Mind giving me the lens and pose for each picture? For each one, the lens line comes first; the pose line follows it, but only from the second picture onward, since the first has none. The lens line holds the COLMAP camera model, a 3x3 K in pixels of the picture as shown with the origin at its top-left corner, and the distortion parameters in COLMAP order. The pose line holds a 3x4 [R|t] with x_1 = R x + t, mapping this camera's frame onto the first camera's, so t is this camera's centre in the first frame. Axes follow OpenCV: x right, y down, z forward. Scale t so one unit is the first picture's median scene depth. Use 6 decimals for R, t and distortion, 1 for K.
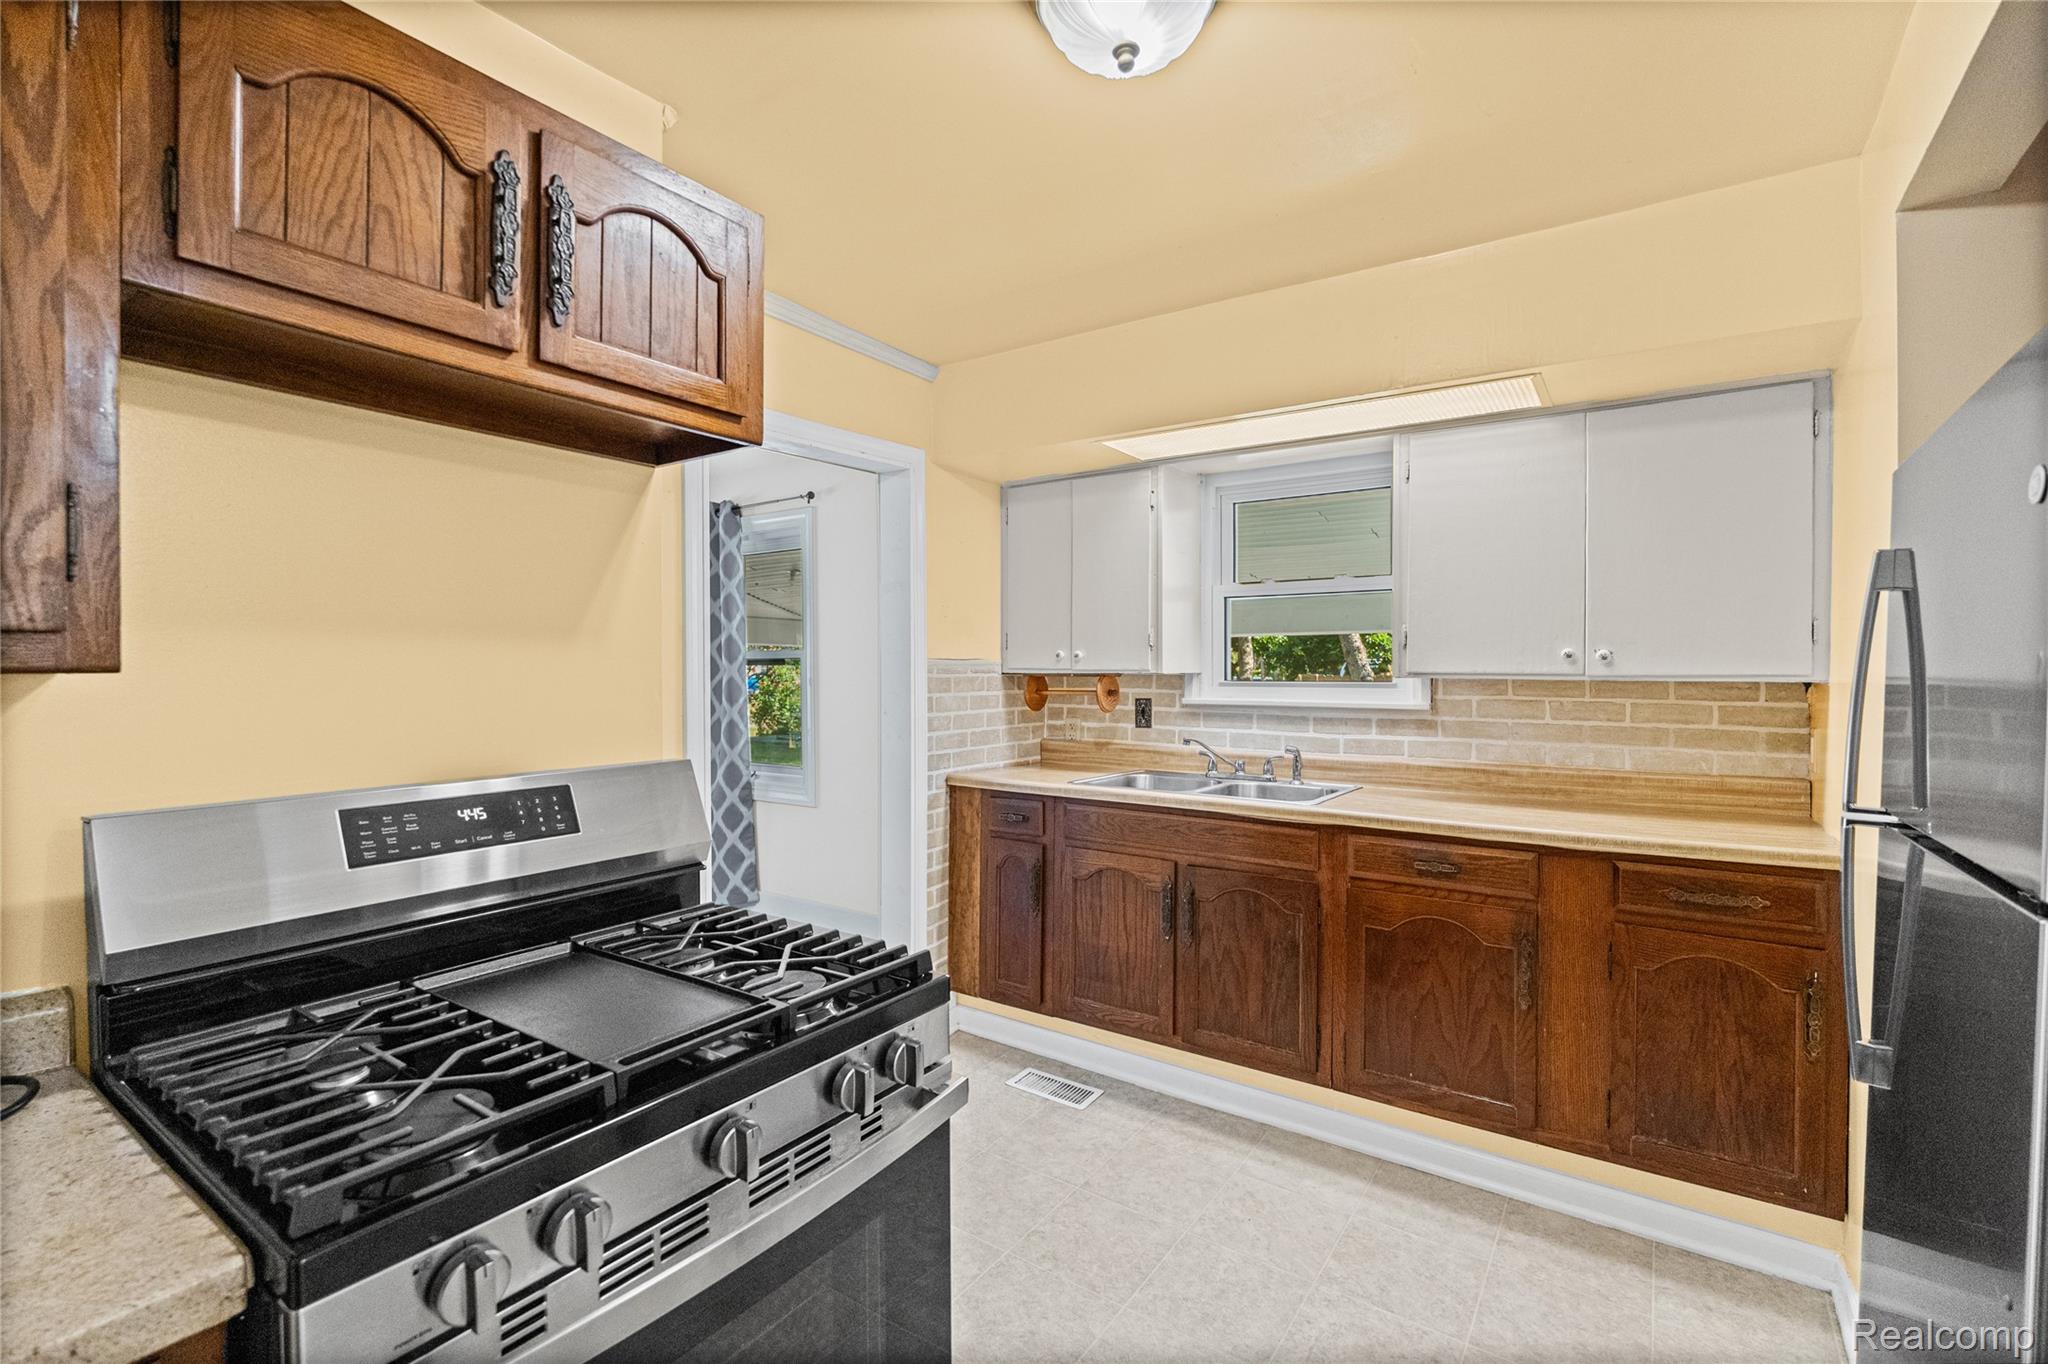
lens RADIAL K [[907.2, 0, 1023.7], [0, 907.2, 677.5], [0, 0, 1]] dist [-0.000589, 0.000212]
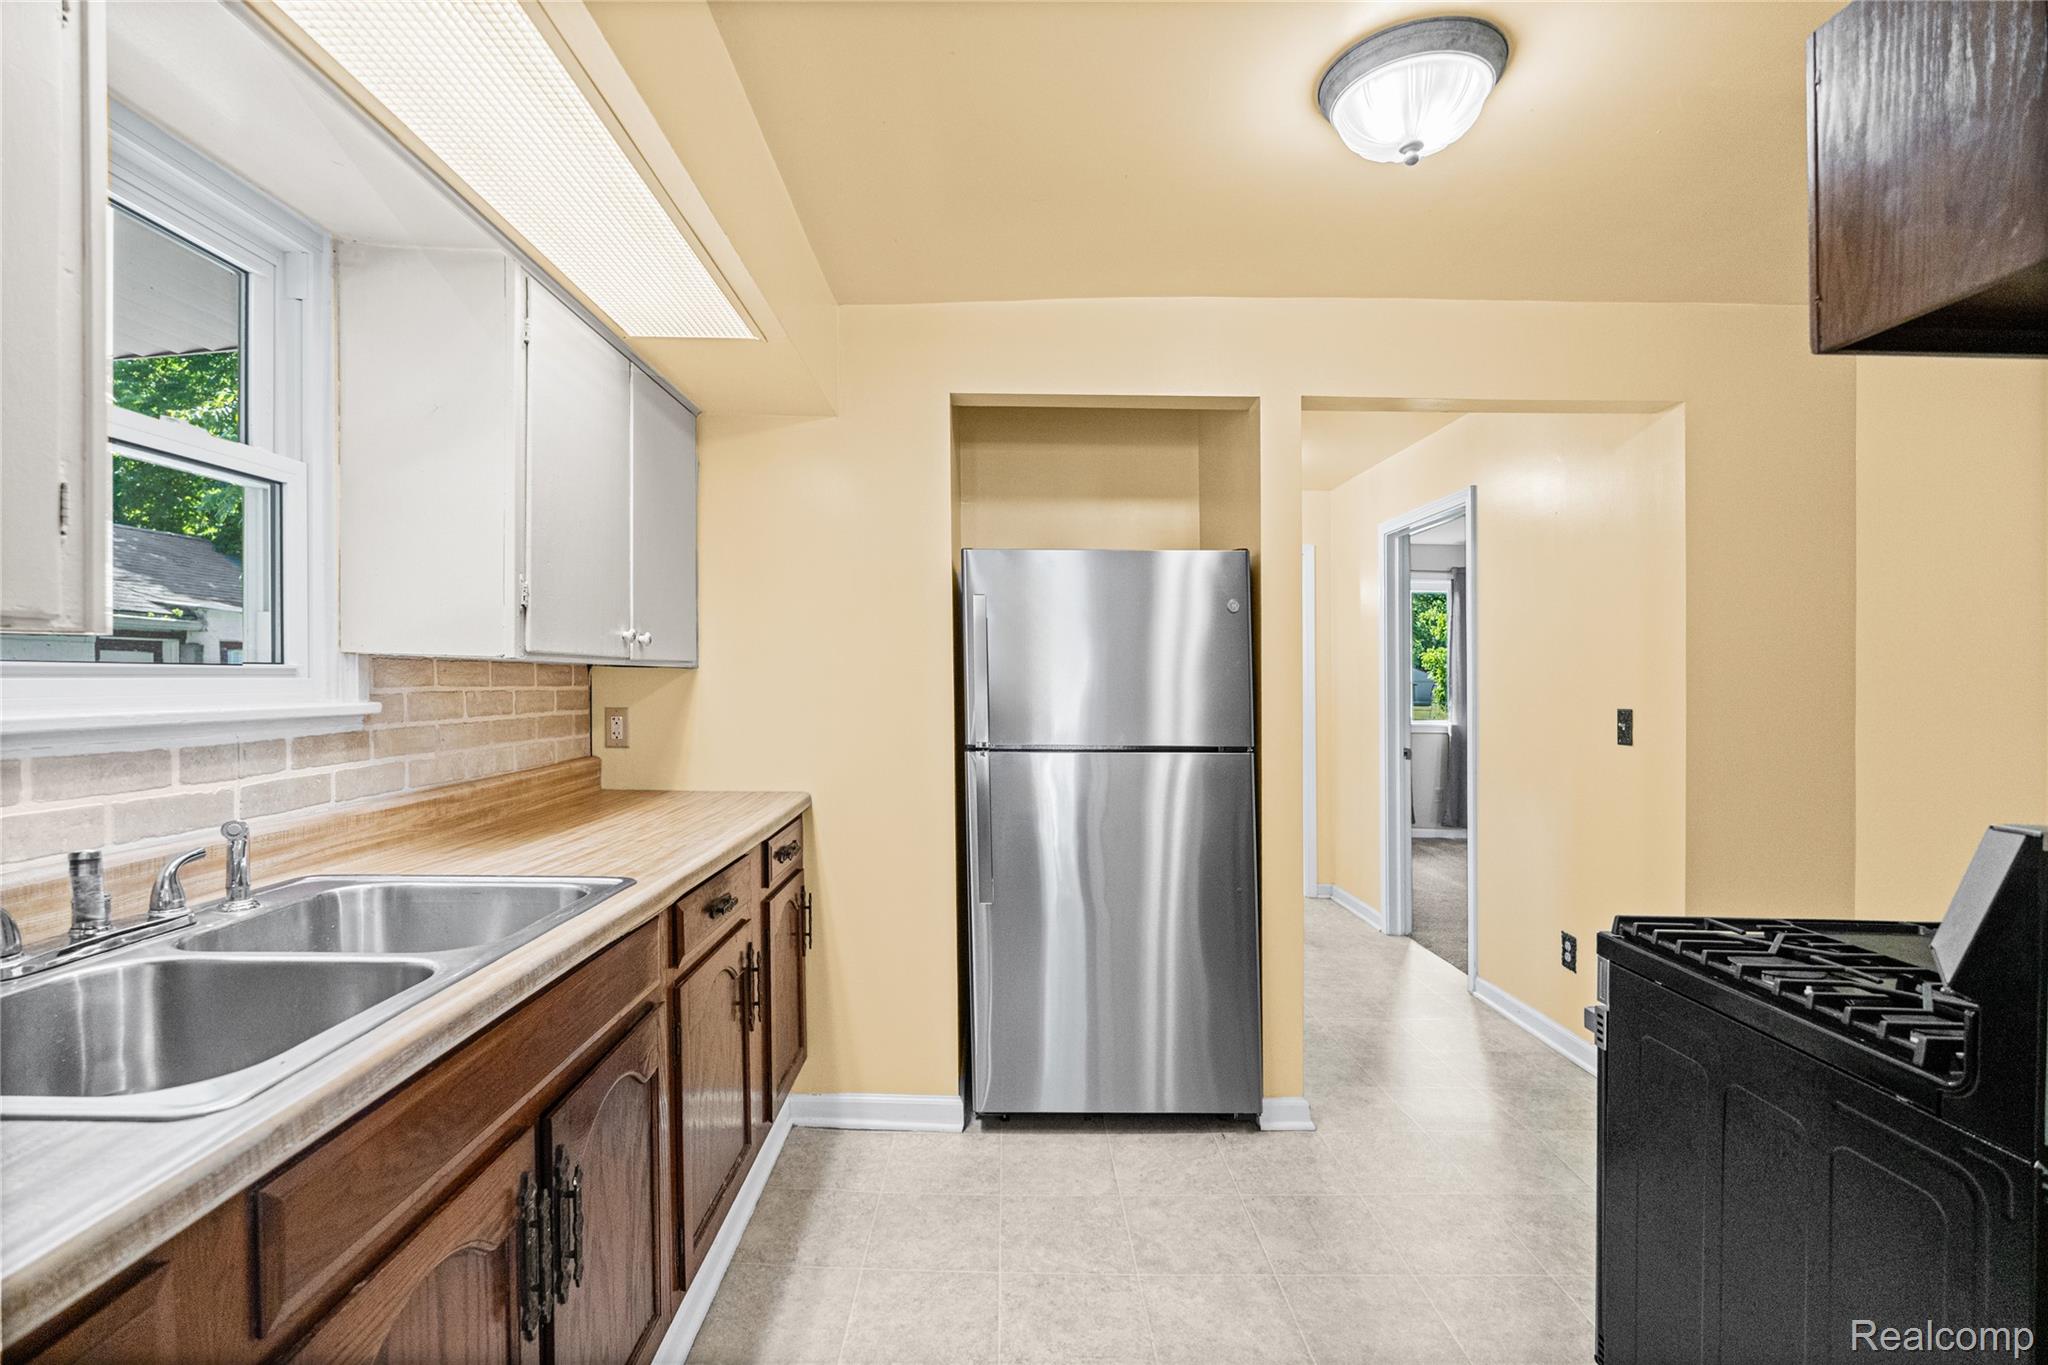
lens RADIAL K [[927.1, 0, 1028.3], [0, 927.1, 646.9], [0, 0, 1]] dist [-0.011660, 0.000739]
pose [[-0.584301, 0.018613, 0.811324, -0.284013], [-0.002455, 0.999692, -0.024703, 0.006884], [-0.811534, -0.016426, -0.584075, 1.036176]]
